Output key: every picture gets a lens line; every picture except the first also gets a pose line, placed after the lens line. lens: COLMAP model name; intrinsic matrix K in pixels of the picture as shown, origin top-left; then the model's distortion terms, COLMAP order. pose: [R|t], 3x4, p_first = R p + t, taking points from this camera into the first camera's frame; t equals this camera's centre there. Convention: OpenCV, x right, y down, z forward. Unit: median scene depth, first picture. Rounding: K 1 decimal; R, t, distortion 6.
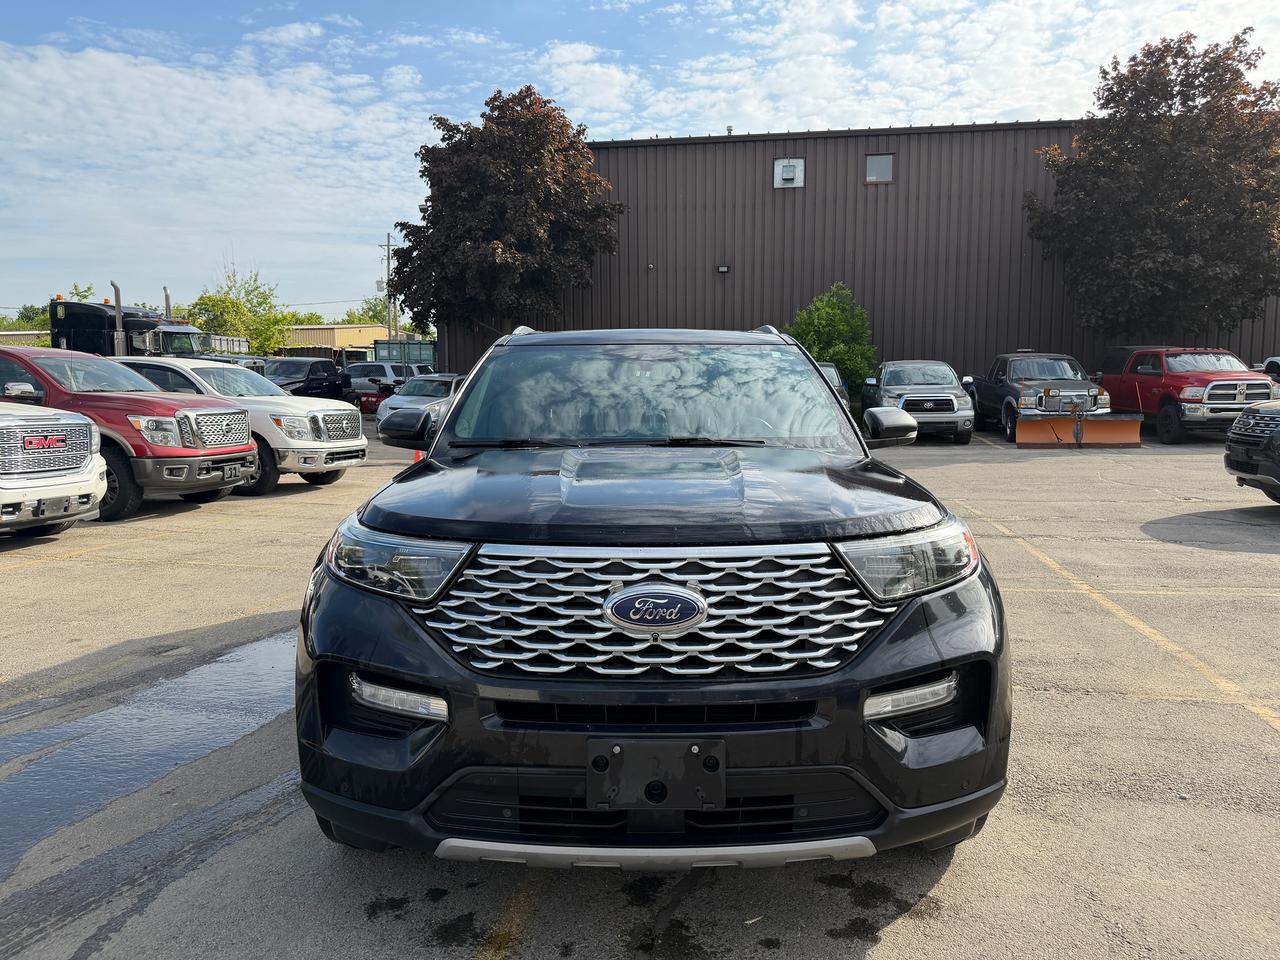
lens RADIAL K [[960.7, 0, 663.4], [0, 960.7, 485.5], [0, 0, 1]] dist [0.037042, -0.035415]
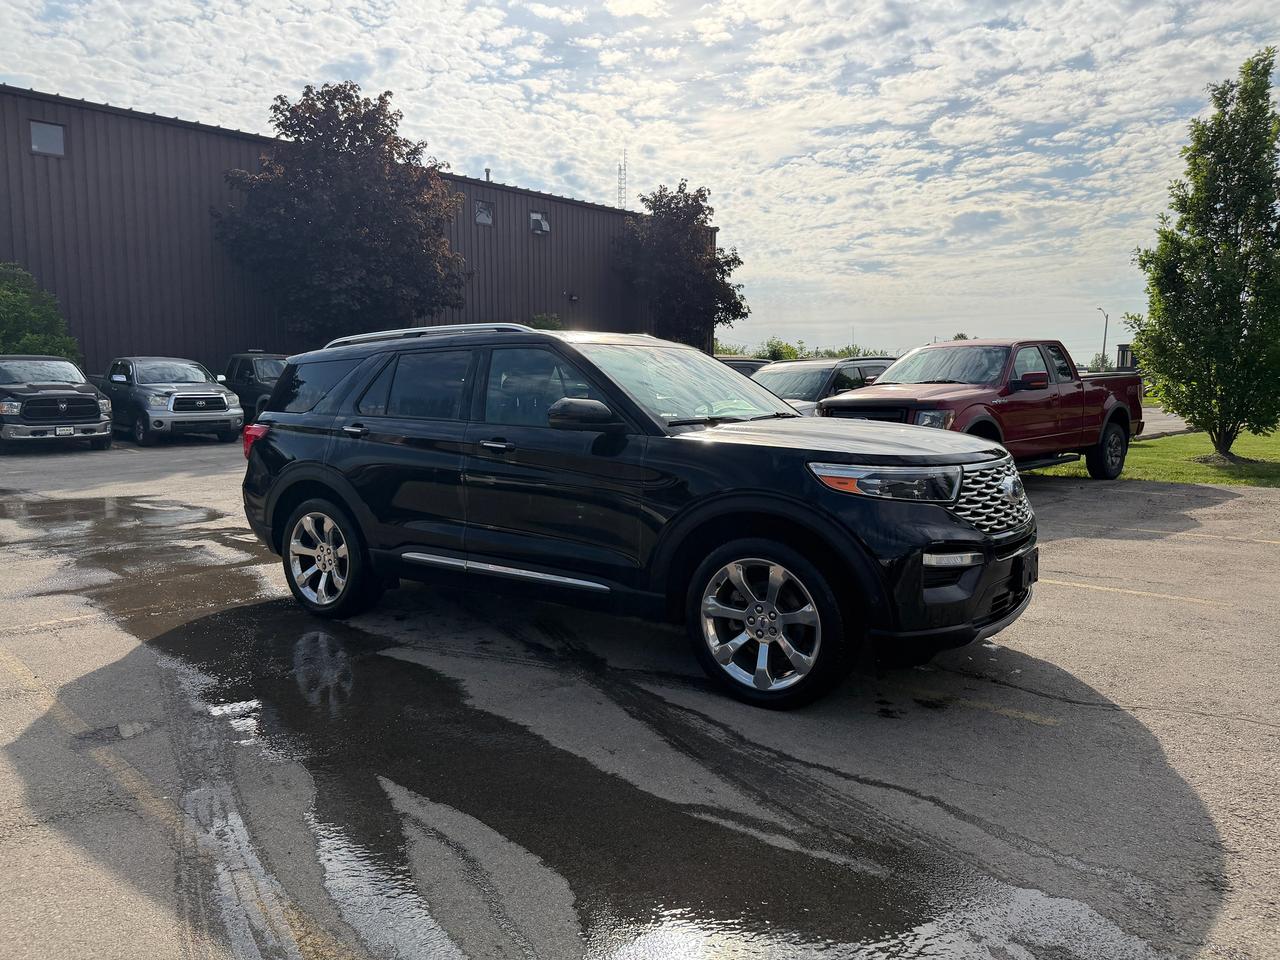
lens RADIAL K [[960.7, 0, 663.4], [0, 960.7, 485.5], [0, 0, 1]] dist [0.037042, -0.035415]
pose [[0.544314, -0.087548, 0.834301, -0.237719], [0.086265, 0.995108, 0.048142, -0.006220], [-0.834434, 0.045766, 0.549204, 0.056123]]
